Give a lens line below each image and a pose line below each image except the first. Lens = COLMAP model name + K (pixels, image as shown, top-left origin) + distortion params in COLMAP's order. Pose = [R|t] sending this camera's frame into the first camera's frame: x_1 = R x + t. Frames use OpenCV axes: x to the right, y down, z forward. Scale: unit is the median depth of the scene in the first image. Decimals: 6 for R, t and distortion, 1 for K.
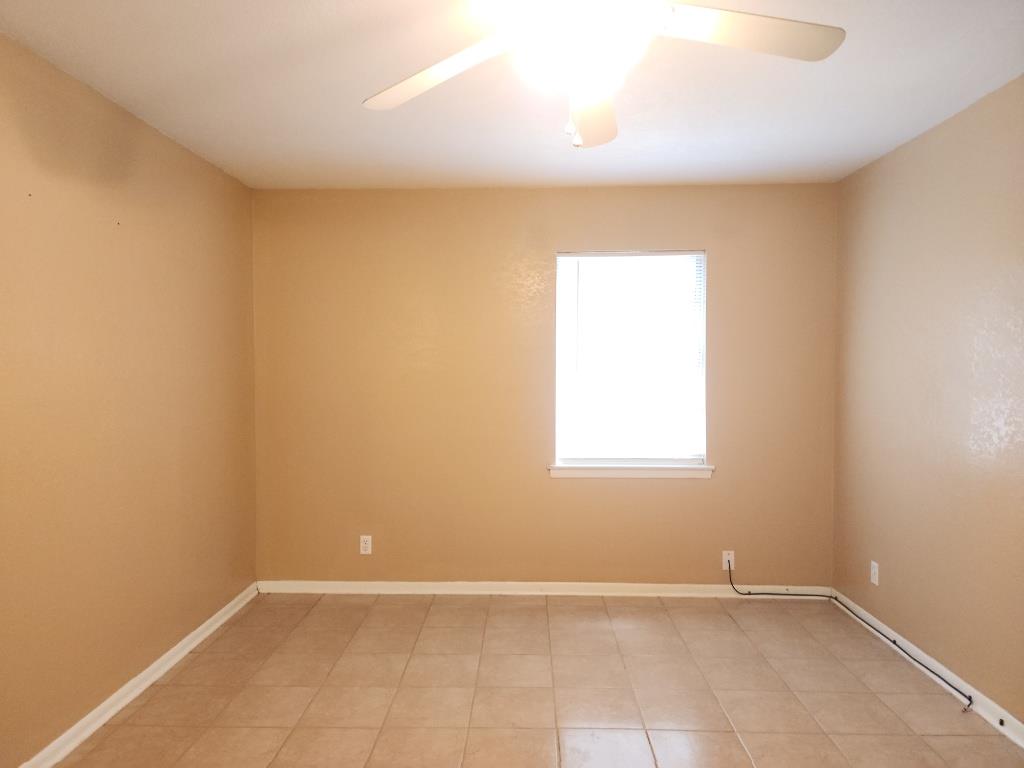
lens RADIAL K [[684.8, 0, 511.6], [0, 684.8, 386.0], [0, 0, 1]] dist [0.090599, -0.082989]
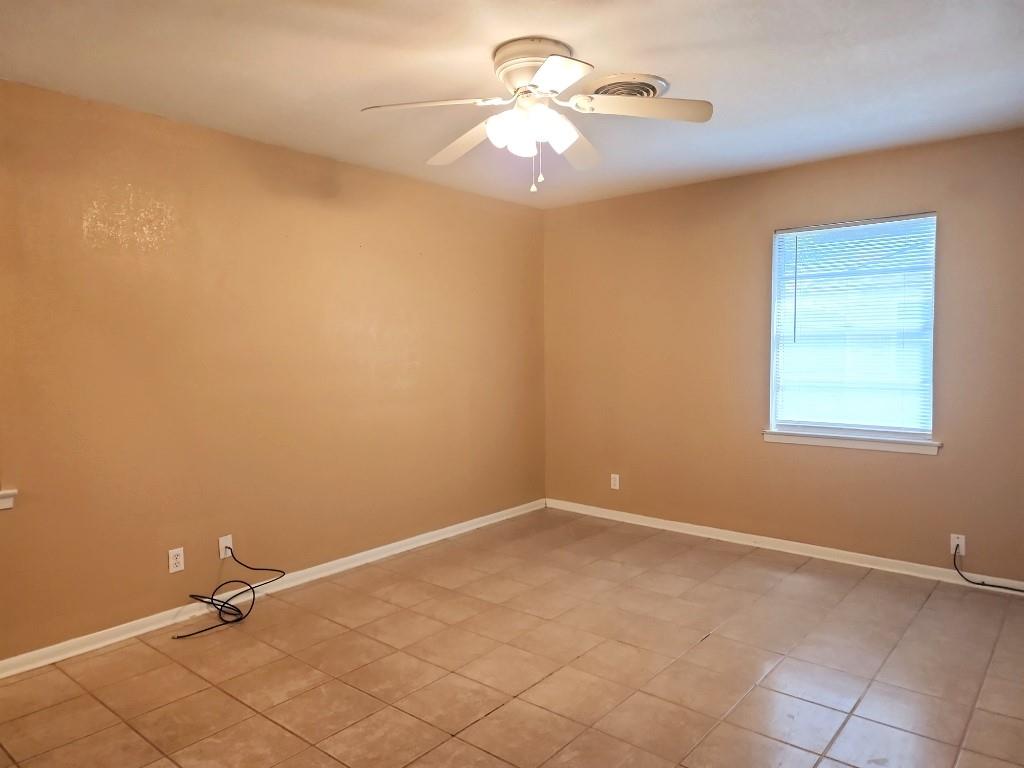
lens RADIAL K [[684.8, 0, 511.0], [0, 684.8, 382.5], [0, 0, 1]] dist [0.090599, -0.082989]
pose [[0.784897, 0.026730, -0.619050, 0.421122], [-0.009005, 0.999456, 0.031739, 0.010138], [0.619561, -0.019337, 0.784710, -0.104521]]
